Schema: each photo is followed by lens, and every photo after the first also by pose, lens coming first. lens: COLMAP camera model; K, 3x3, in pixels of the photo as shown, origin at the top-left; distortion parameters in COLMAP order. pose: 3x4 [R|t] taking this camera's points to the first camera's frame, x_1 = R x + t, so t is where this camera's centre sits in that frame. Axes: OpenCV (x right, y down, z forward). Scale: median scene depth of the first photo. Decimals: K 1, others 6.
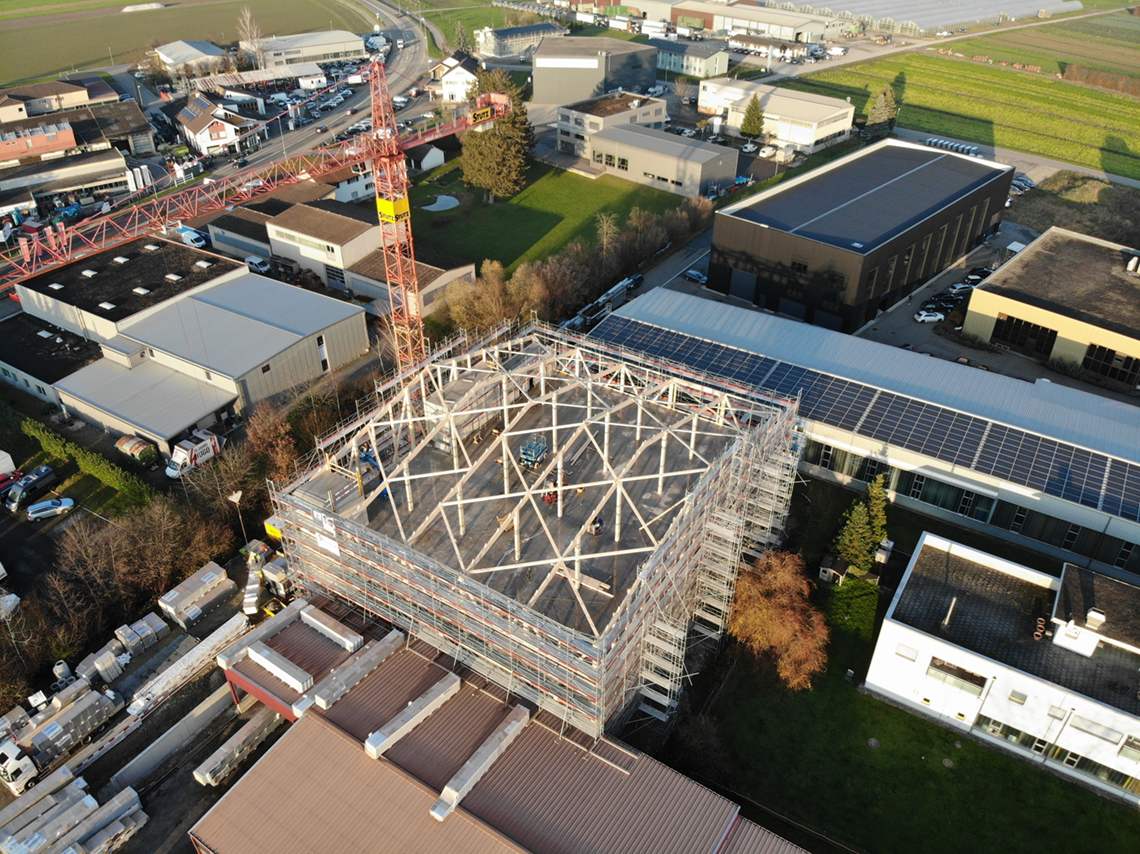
lens RADIAL K [[835.8, 0, 579.0], [0, 835.8, 421.8], [0, 0, 1]] dist [0.028541, -0.133106]
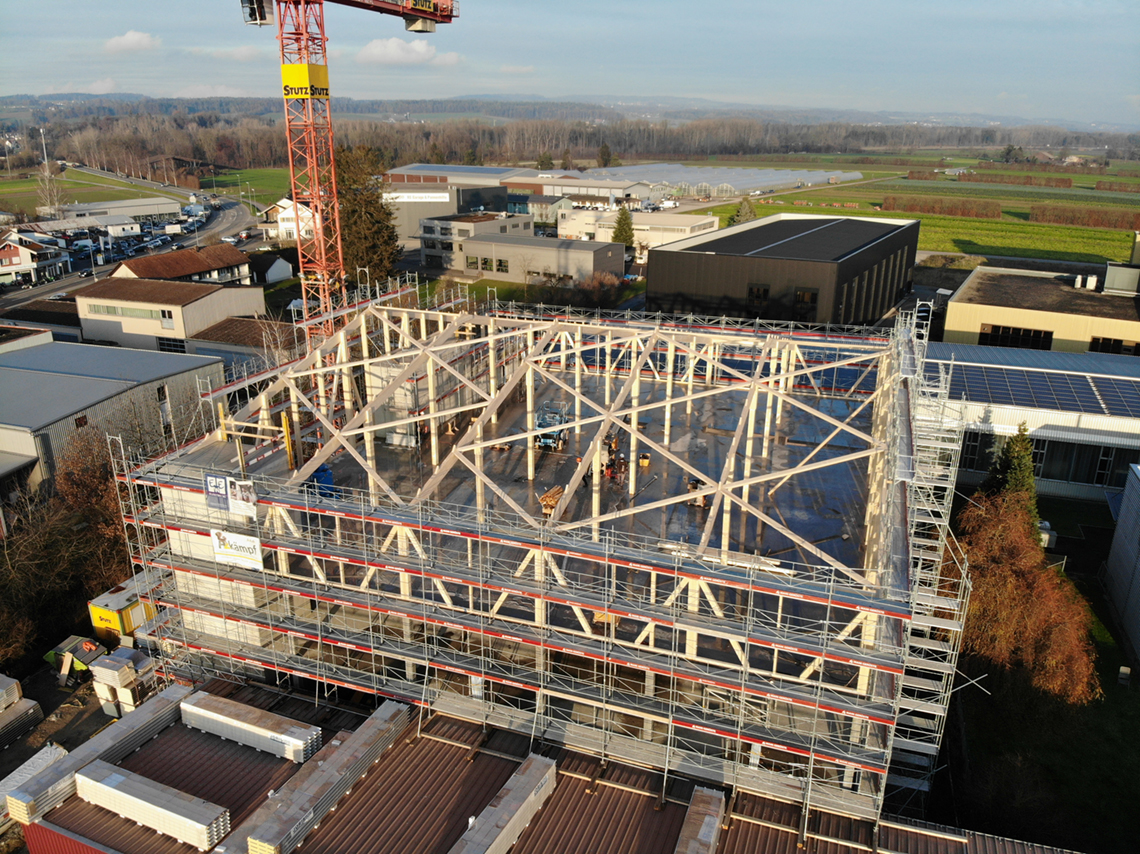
lens RADIAL K [[835.8, 0, 582.3], [0, 835.8, 426.1], [0, 0, 1]] dist [0.028541, -0.133106]
pose [[0.972440, -0.082047, 0.218241, -0.123160], [0.133694, 0.963086, -0.233647, 0.135154], [-0.191015, 0.256385, 0.947513, 0.282846]]
